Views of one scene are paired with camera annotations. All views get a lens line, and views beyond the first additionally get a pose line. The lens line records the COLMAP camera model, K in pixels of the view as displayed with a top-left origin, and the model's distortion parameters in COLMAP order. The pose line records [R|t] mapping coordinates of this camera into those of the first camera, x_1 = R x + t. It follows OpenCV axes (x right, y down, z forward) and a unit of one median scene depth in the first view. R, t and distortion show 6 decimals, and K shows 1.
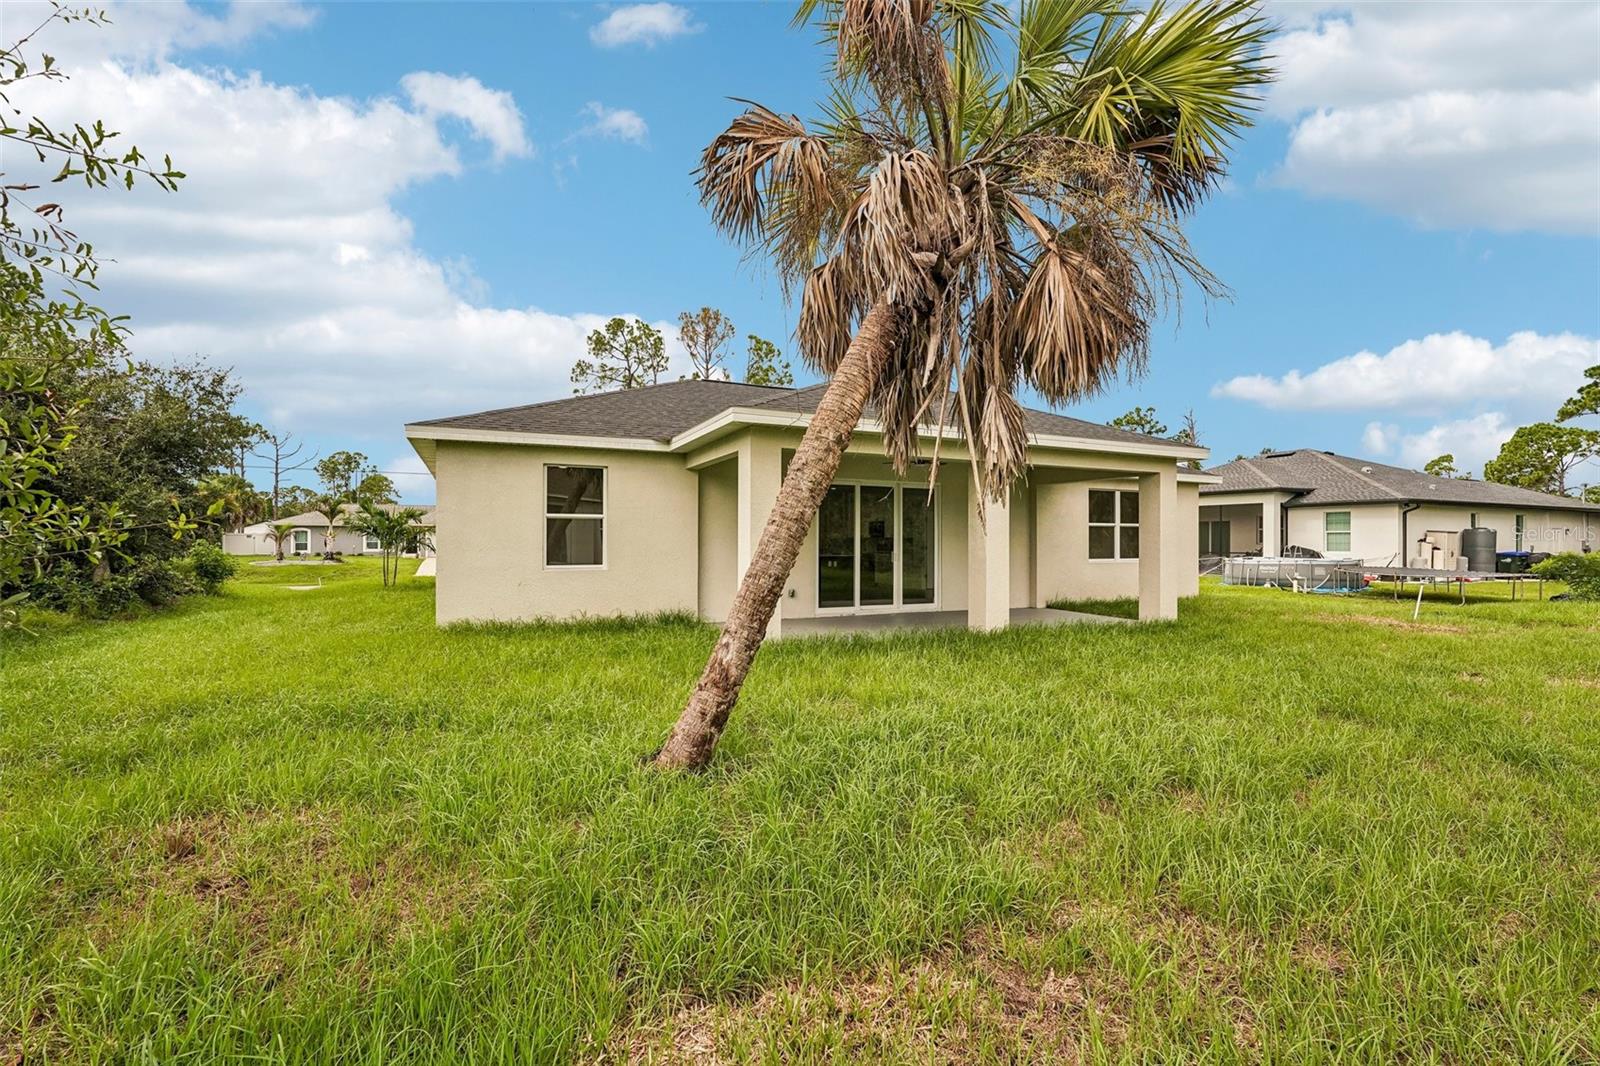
lens RADIAL K [[714.3, 0, 801.3], [0, 714.3, 538.1], [0, 0, 1]] dist [0.003836, 0.002824]
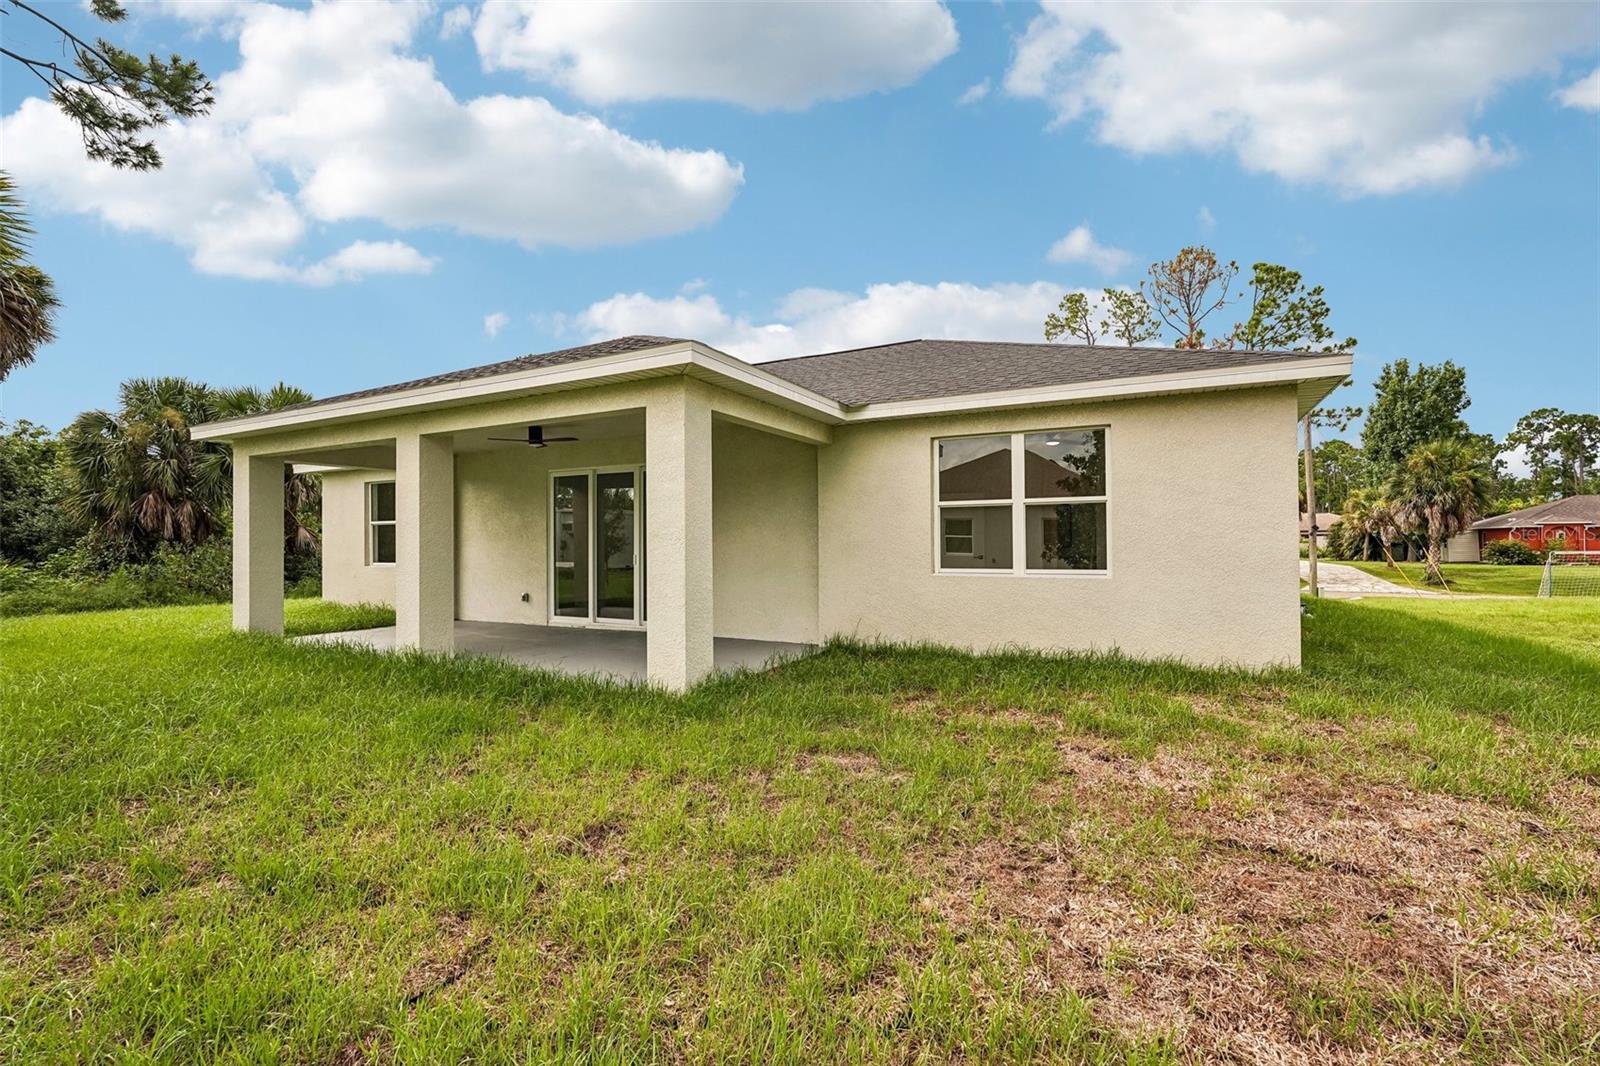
lens RADIAL K [[714.3, 0, 801.9], [0, 714.3, 536.4], [0, 0, 1]] dist [0.003836, 0.002824]
pose [[0.606086, -0.016252, -0.795233, 0.756034], [0.009367, 0.999868, -0.013295, 0.011237], [0.795344, 0.000609, 0.606158, 0.578999]]
